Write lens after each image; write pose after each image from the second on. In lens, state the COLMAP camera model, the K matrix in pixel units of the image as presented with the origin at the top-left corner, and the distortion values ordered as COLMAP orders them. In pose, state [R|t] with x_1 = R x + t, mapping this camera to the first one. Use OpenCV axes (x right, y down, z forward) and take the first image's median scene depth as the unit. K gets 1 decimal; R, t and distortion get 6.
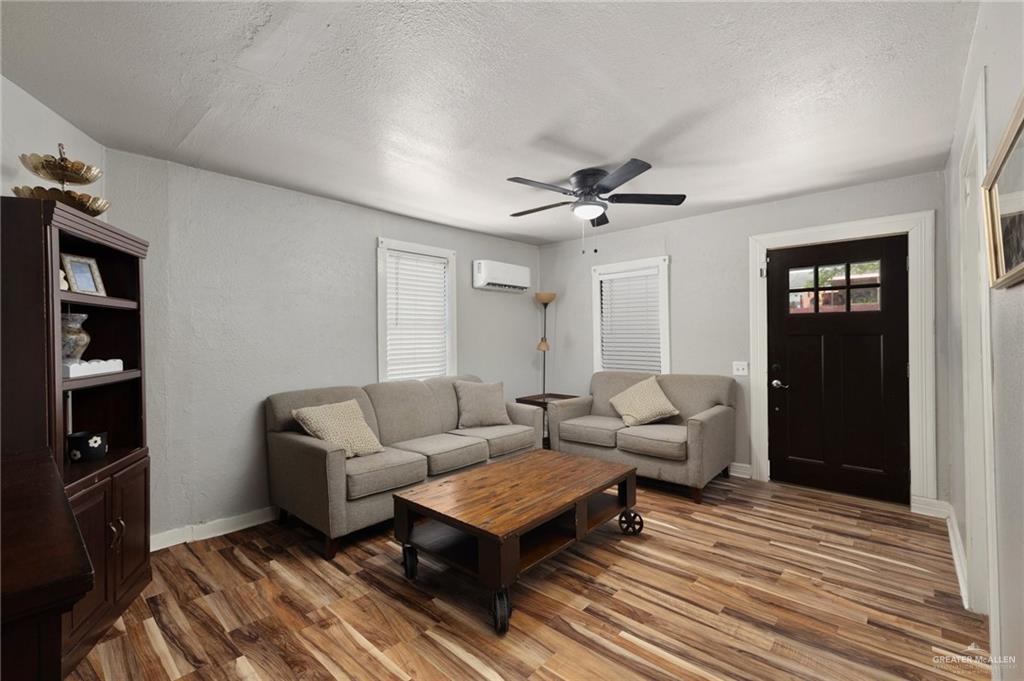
lens RADIAL K [[444.6, 0, 511.7], [0, 444.6, 340.3], [0, 0, 1]] dist [-0.000408, -0.000016]
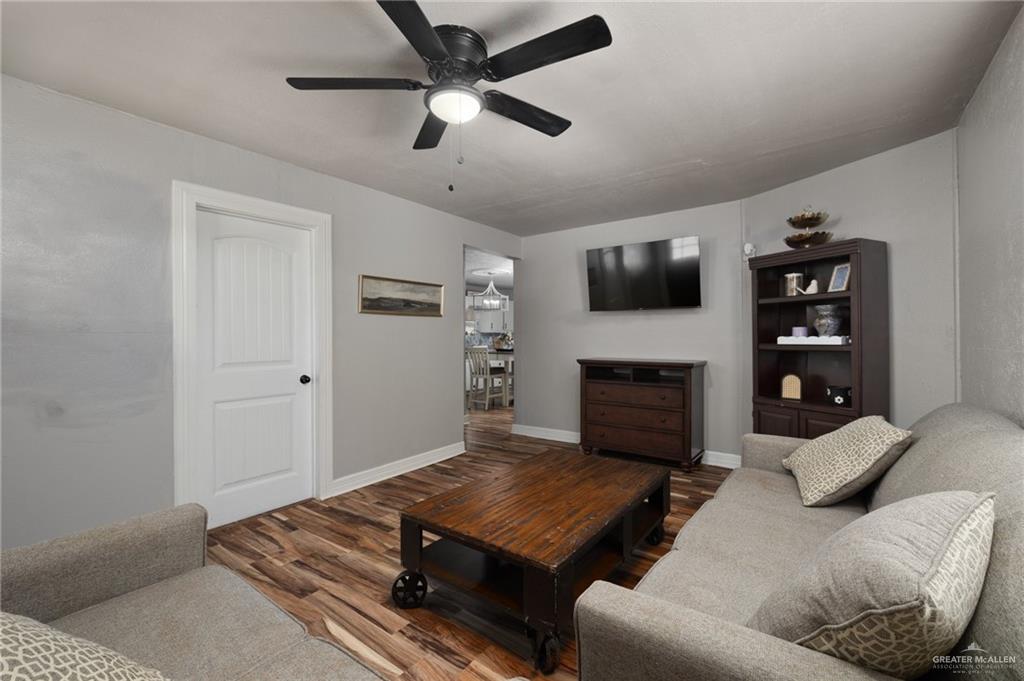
lens RADIAL K [[444.6, 0, 512.6], [0, 444.6, 339.9], [0, 0, 1]] dist [-0.000408, -0.000016]
pose [[-0.995318, 0.003723, -0.096585, 0.221308], [0.004026, 0.999988, -0.002942, 0.033153], [0.096573, -0.003317, -0.995320, 2.150866]]
